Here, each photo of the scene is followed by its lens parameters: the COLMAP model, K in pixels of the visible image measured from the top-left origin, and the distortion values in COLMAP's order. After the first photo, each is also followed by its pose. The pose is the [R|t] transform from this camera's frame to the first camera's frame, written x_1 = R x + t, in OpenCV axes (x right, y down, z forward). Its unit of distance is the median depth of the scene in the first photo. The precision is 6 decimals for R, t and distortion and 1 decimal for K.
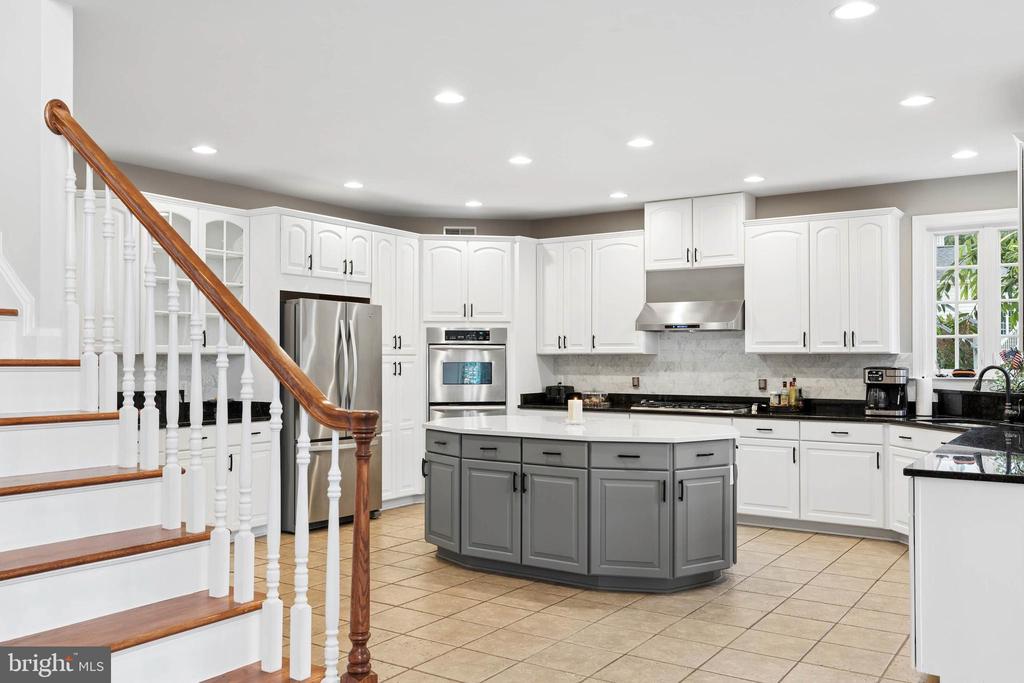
lens RADIAL K [[863.2, 0, 507.5], [0, 863.2, 363.1], [0, 0, 1]] dist [0.004553, 0.001049]
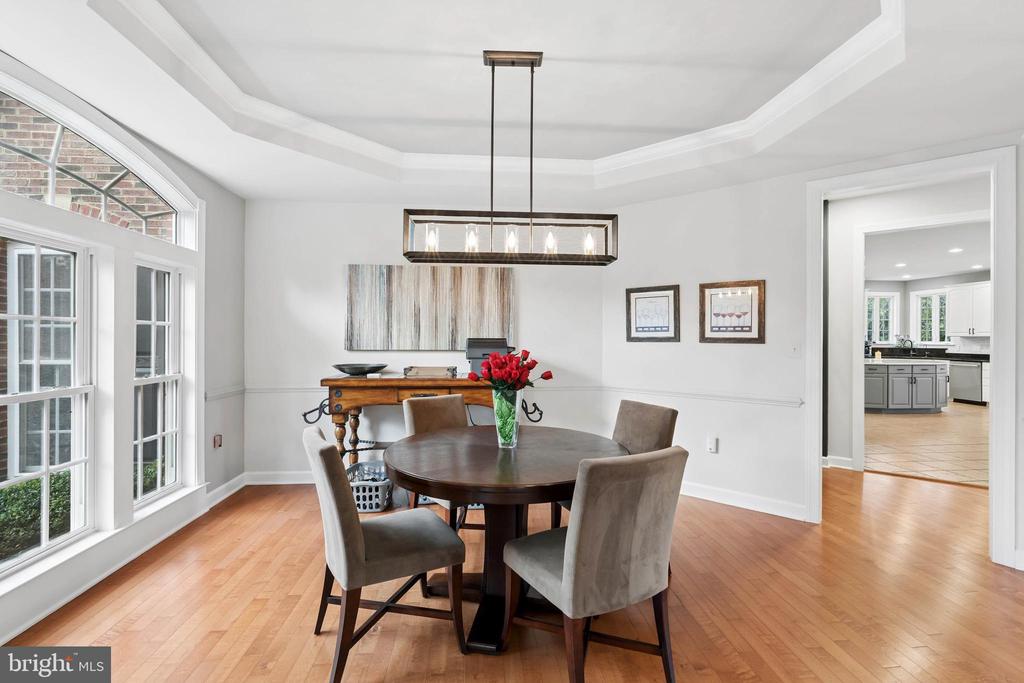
lens RADIAL K [[468.2, 0, 515.0], [0, 468.2, 332.5], [0, 0, 1]] dist [-0.002721, -0.000066]
pose [[0.774427, 0.008178, 0.632611, -1.427722], [-0.005871, 0.999966, -0.005739, -0.004201], [-0.632636, 0.000730, 0.774449, 0.449668]]
